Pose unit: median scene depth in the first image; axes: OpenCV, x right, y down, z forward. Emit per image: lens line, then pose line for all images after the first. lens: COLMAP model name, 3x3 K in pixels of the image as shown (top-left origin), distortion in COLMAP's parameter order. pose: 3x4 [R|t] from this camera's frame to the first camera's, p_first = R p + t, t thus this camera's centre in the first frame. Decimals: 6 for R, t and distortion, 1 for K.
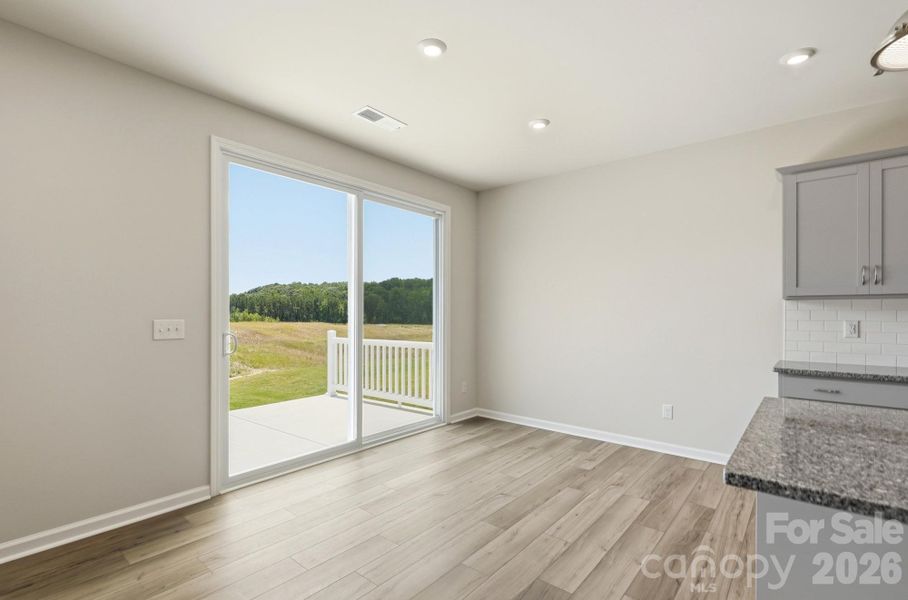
lens RADIAL K [[424.0, 0, 460.2], [0, 424.0, 313.4], [0, 0, 1]] dist [-0.001085, -0.000148]
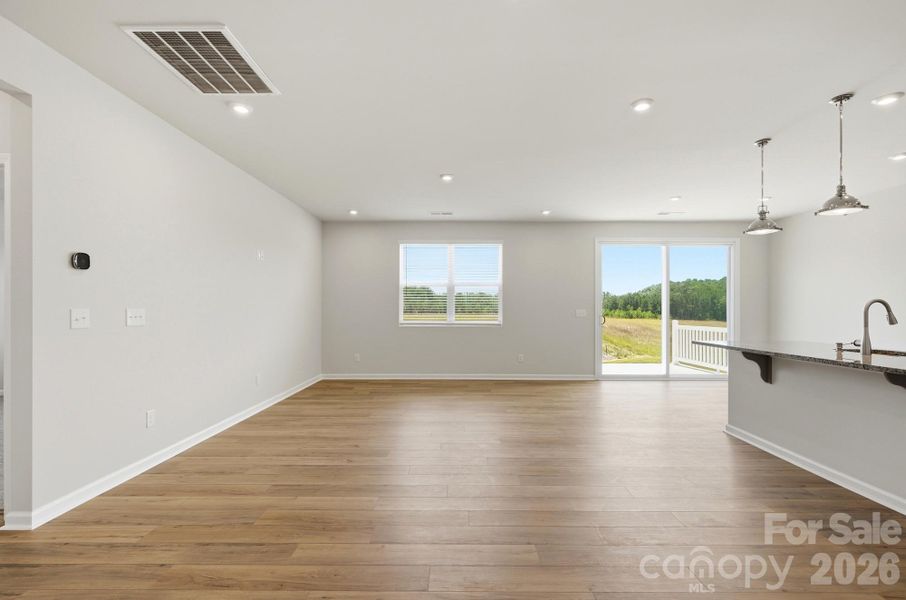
lens RADIAL K [[413.1, 0, 453.0], [0, 413.1, 300.0], [0, 0, 1]] dist [-0.000640, -0.000013]
pose [[0.625622, -0.016184, -0.779959, 0.745299], [-0.005466, 0.999669, -0.025128, 0.020787], [0.780108, 0.019984, 0.625326, -1.114818]]
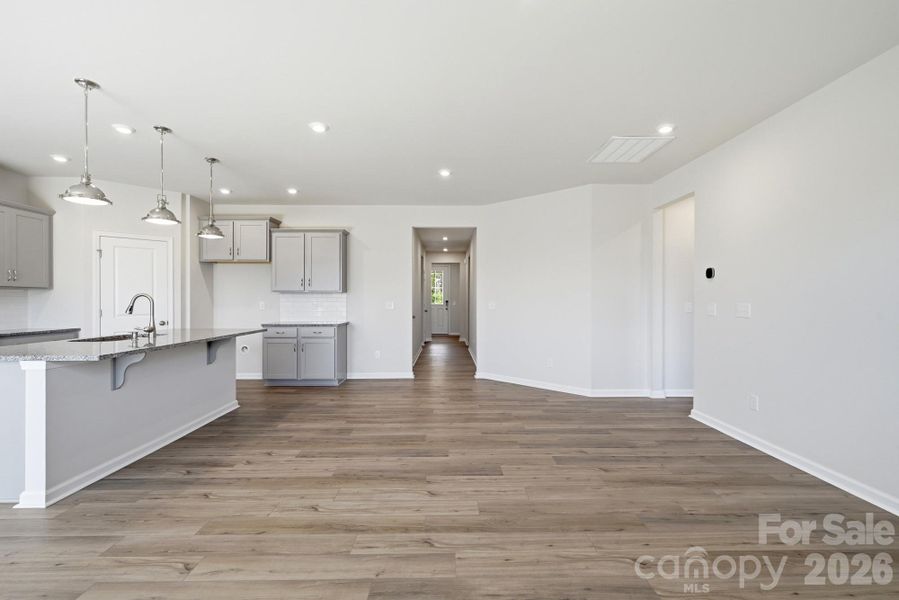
lens RADIAL K [[416.2, 0, 453.0], [0, 416.2, 298.1], [0, 0, 1]] dist [0.002013, -0.000759]
pose [[-0.649571, -0.000642, 0.760301, -0.851401], [0.001823, 0.999995, 0.002402, 0.002375], [-0.760299, 0.002947, -0.649567, 0.308014]]
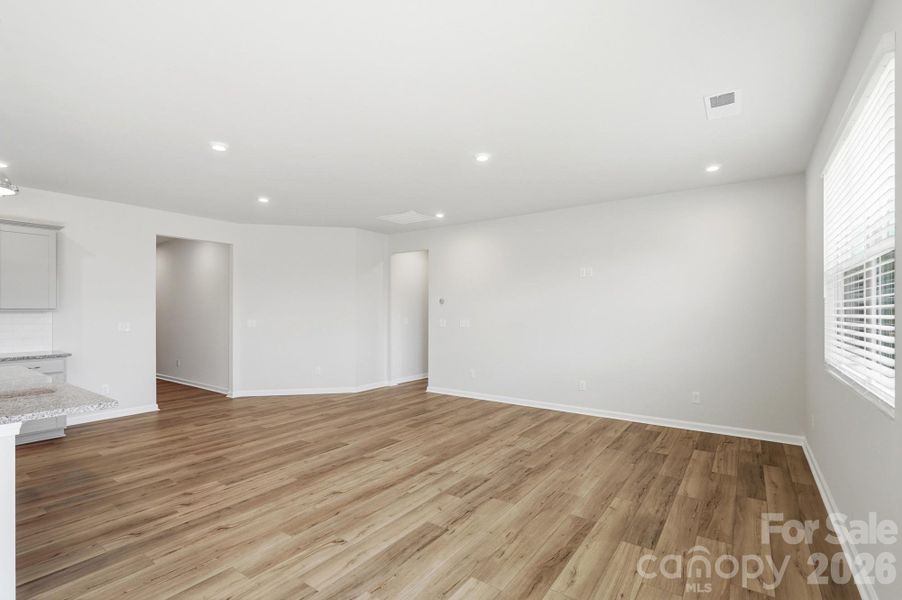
lens RADIAL K [[413.3, 0, 455.5], [0, 413.3, 300.2], [0, 0, 1]] dist [0.002493, -0.000649]
pose [[-0.997340, -0.003617, -0.072802, -0.289854], [-0.002145, 0.999792, -0.020279, -0.033824], [0.072860, -0.020069, -0.997140, 1.000043]]
